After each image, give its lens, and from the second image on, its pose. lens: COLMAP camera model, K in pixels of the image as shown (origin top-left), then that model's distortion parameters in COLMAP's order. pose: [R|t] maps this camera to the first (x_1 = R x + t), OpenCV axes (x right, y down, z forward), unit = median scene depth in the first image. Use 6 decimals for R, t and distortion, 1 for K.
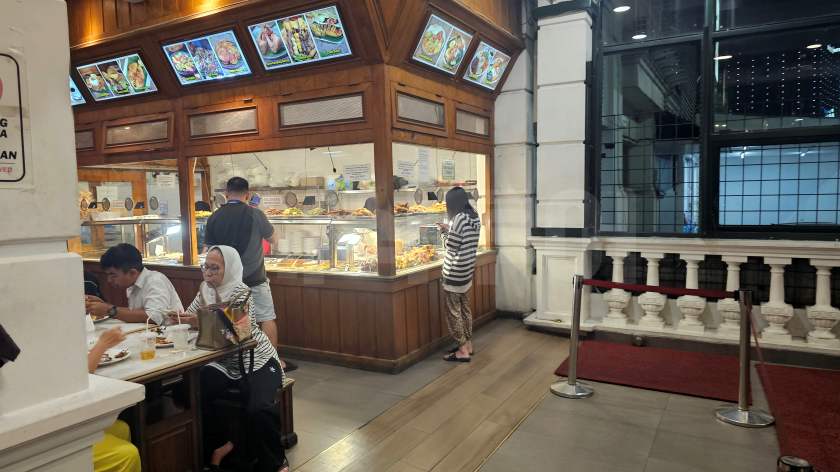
lens RADIAL K [[560.3, 0, 421.2], [0, 560.3, 234.5], [0, 0, 1]] dist [0.006642, 0.001075]
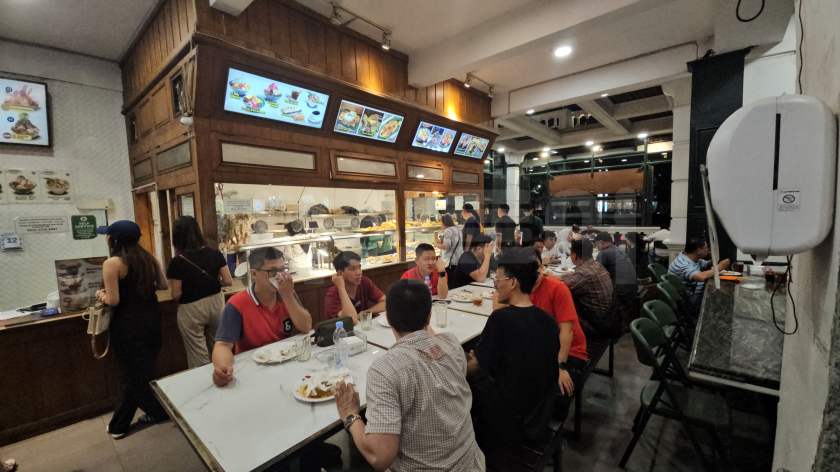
lens RADIAL K [[341.6, 0, 421.7], [0, 341.6, 241.3], [0, 0, 1]] dist [0.002092, -0.001428]
pose [[0.180710, -0.058490, 0.981796, -1.425908], [0.109891, 0.993180, 0.038942, -0.033483], [-0.977378, 0.100853, 0.185905, 0.847285]]
